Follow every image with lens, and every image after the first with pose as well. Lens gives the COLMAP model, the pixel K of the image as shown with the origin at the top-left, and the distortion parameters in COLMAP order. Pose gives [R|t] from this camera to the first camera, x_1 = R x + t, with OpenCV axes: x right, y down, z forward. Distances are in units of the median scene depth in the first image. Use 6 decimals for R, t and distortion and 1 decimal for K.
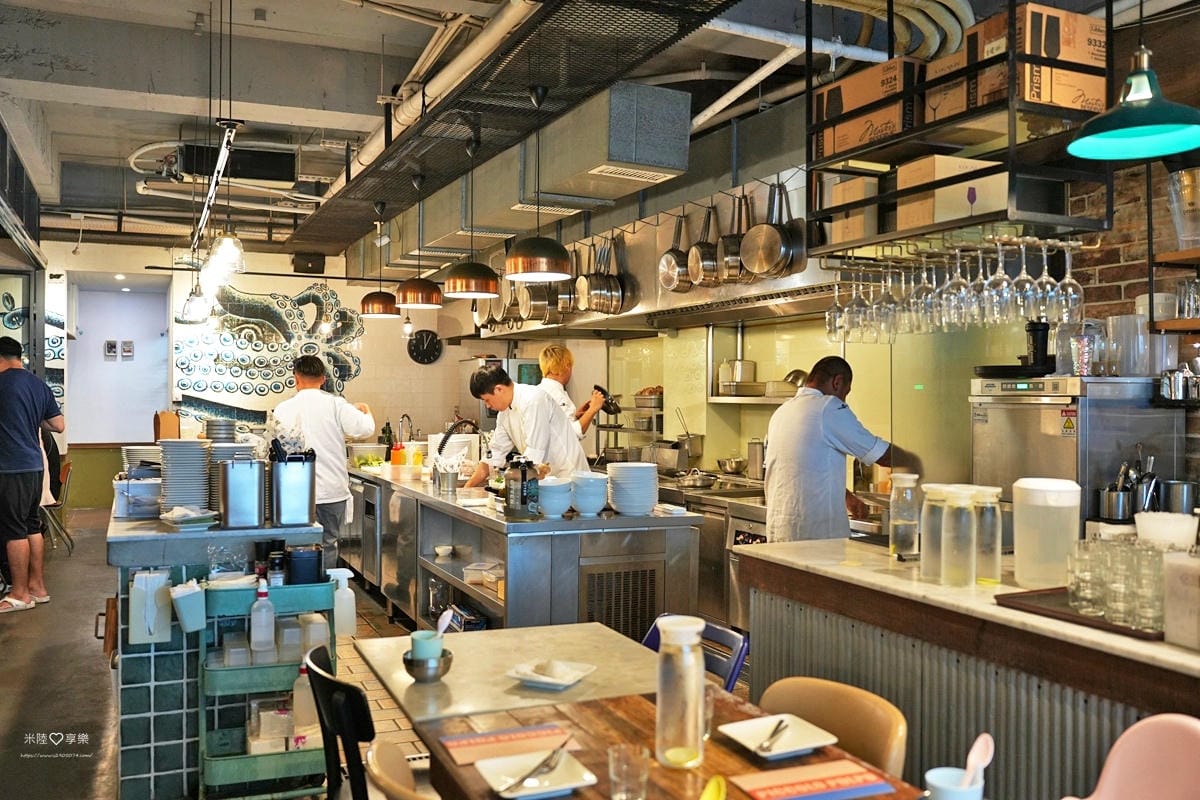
lens RADIAL K [[1030.0, 0, 600.0], [0, 1030.0, 400.0], [0, 0, 1]] dist [-0.012160, -0.002280]
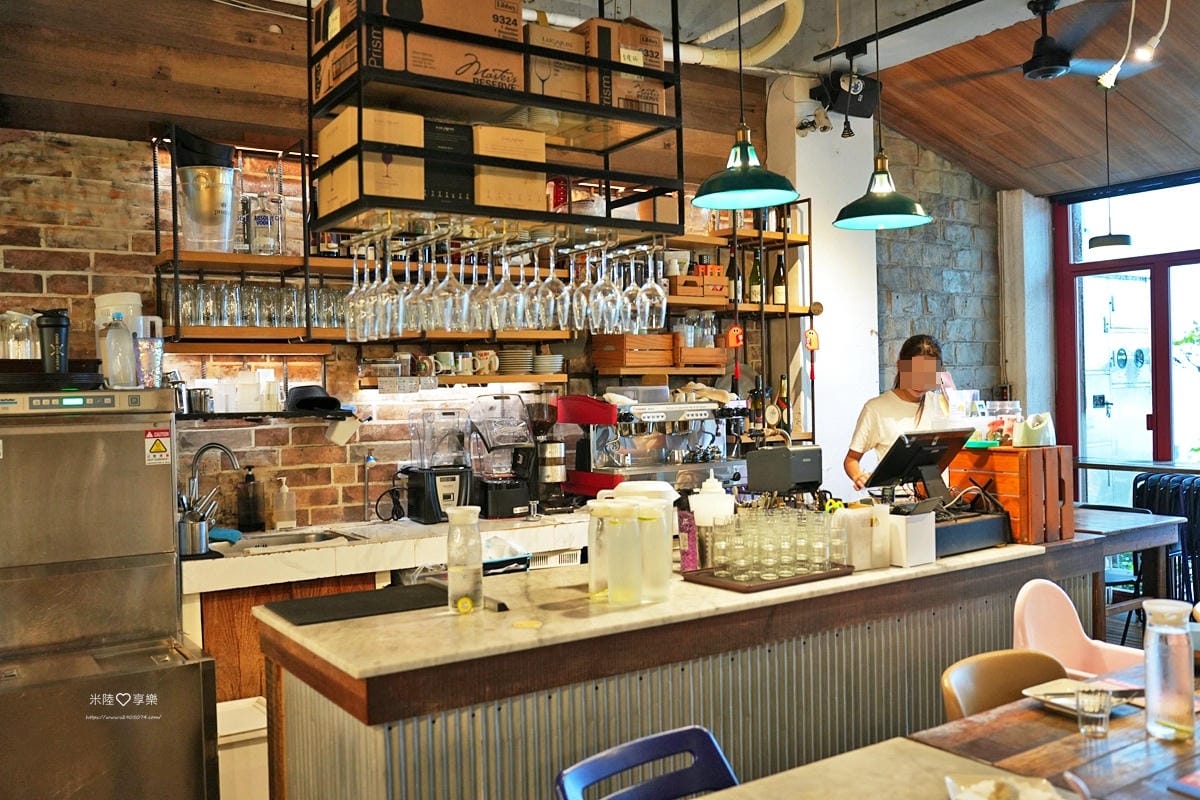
lens RADIAL K [[1030.0, 0, 600.0], [0, 1030.0, 400.0], [0, 0, 1]] dist [-0.012160, -0.002280]
pose [[-0.167211, -0.006630, 0.985899, -0.365947], [0.027690, 0.999551, 0.011419, -0.012166], [-0.985532, 0.029209, -0.166952, 0.733787]]
